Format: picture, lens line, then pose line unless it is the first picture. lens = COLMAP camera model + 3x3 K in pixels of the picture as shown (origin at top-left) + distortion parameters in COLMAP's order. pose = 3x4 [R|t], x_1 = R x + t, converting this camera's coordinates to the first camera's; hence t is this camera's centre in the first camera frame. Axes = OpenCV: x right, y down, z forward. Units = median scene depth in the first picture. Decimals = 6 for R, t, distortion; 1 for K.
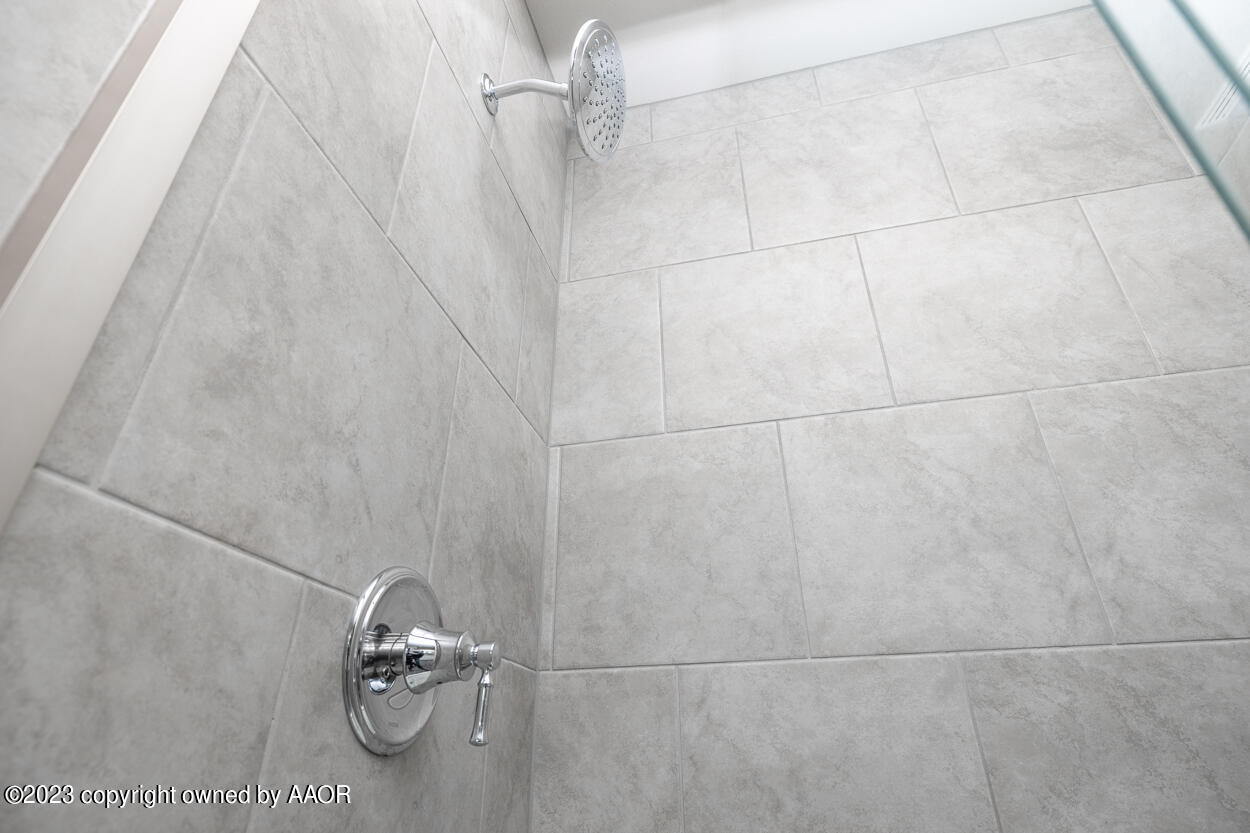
lens RADIAL K [[655.9, 0, 625.9], [0, 655.9, 412.8], [0, 0, 1]] dist [0.000412, -0.000168]
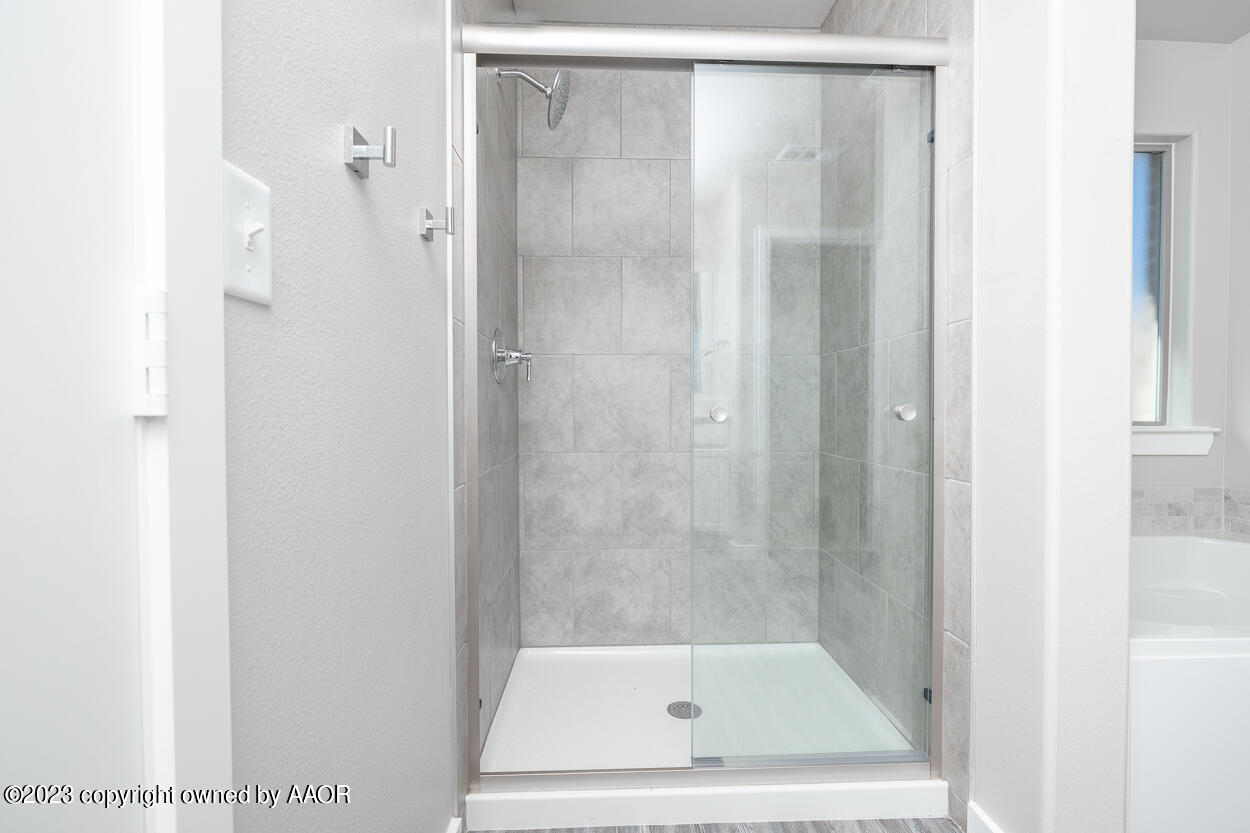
lens RADIAL K [[571.1, 0, 626.8], [0, 571.1, 413.0], [0, 0, 1]] dist [0.001962, 0.000053]
pose [[0.963812, 0.001465, 0.266580, -0.280181], [-0.136829, 0.860934, 0.489970, -0.491842], [-0.228790, -0.508715, 0.829979, -0.930314]]
